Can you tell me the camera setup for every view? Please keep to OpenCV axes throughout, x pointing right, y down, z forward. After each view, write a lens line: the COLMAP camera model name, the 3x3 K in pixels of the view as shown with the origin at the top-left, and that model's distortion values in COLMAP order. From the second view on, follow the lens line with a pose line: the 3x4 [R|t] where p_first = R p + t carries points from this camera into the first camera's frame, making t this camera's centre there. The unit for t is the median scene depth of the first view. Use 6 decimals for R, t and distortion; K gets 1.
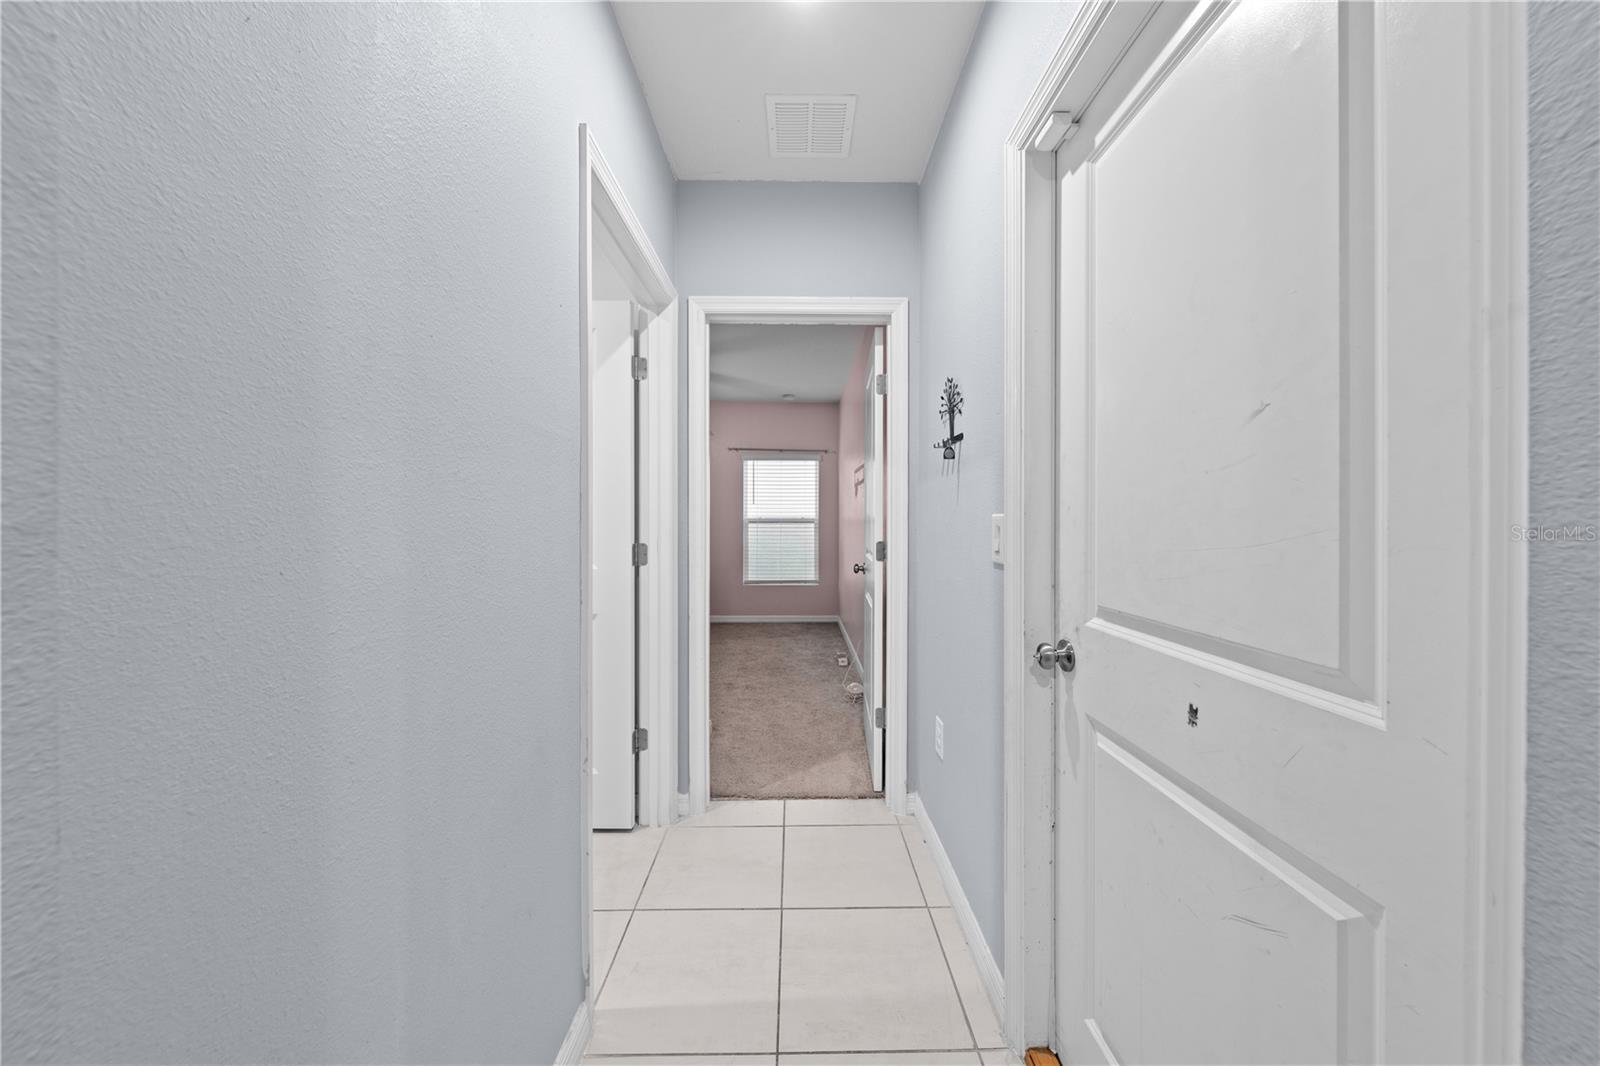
lens RADIAL K [[538.7, 0, 801.4], [0, 538.7, 523.6], [0, 0, 1]] dist [-0.008079, 0.000203]
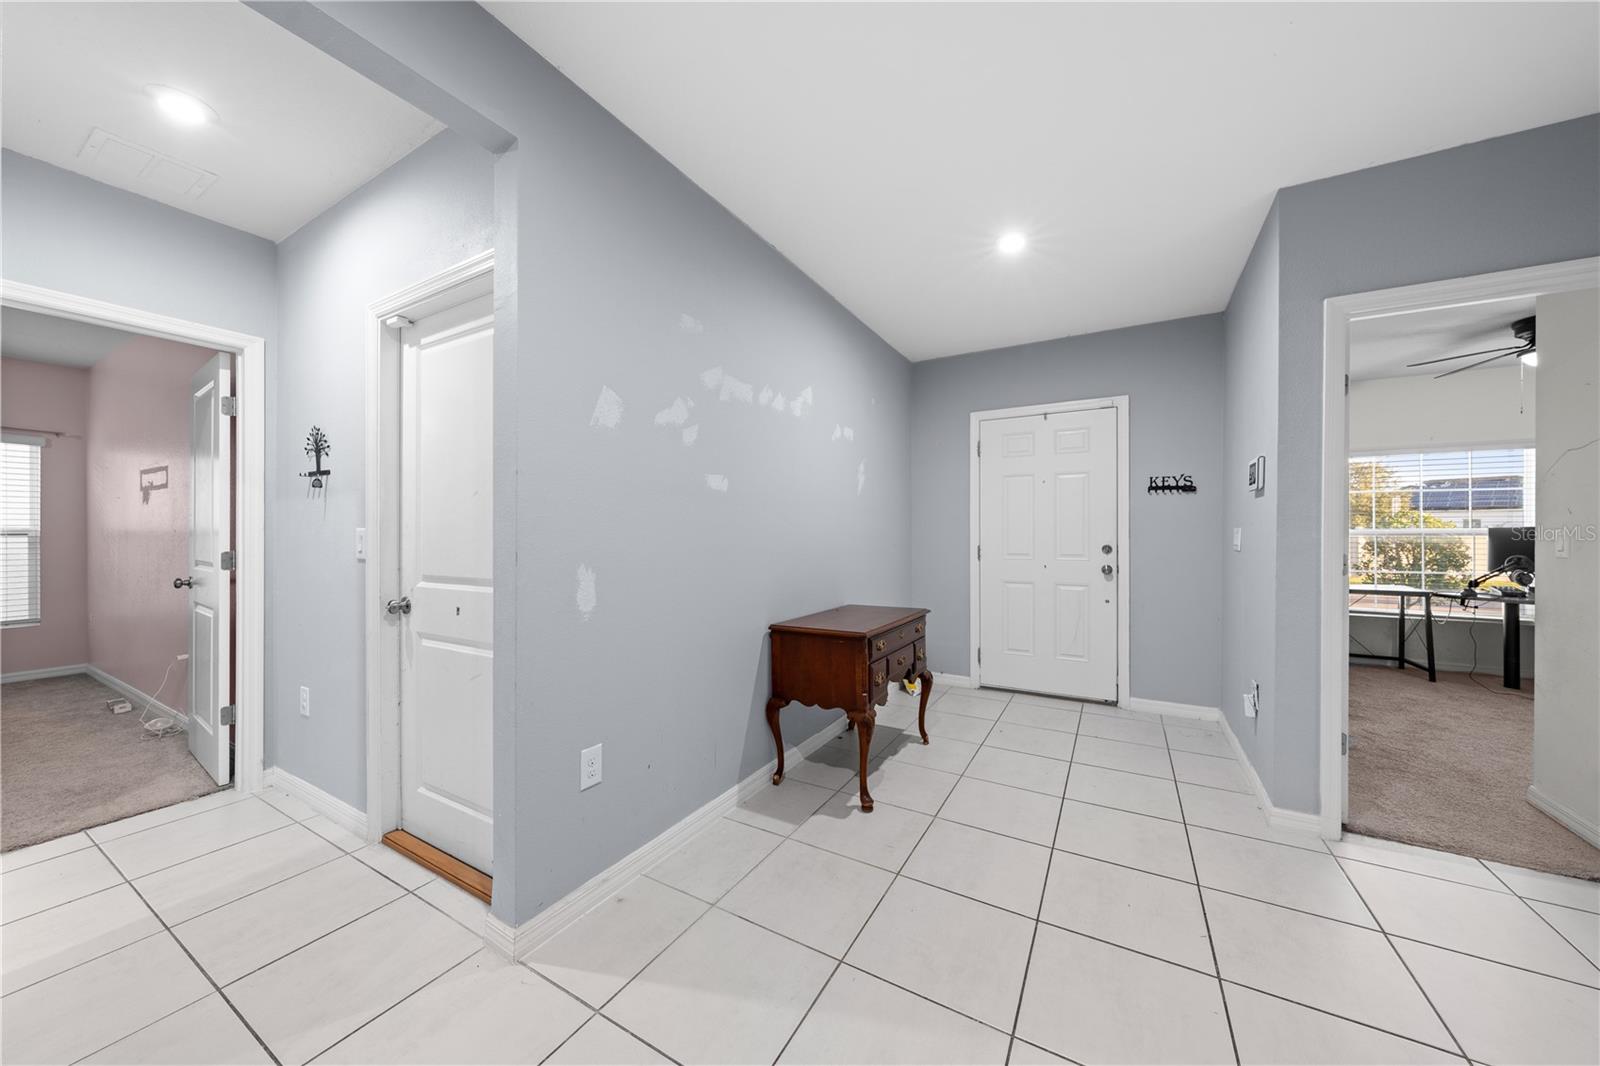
lens RADIAL K [[557.0, 0, 800.1], [0, 557.0, 532.4], [0, 0, 1]] dist [0.001355, 0.000313]
pose [[0.515080, 0.000488, 0.857142, -0.303630], [0.004838, 0.999982, -0.003477, 0.004907], [-0.857128, 0.005938, 0.515069, -0.771722]]
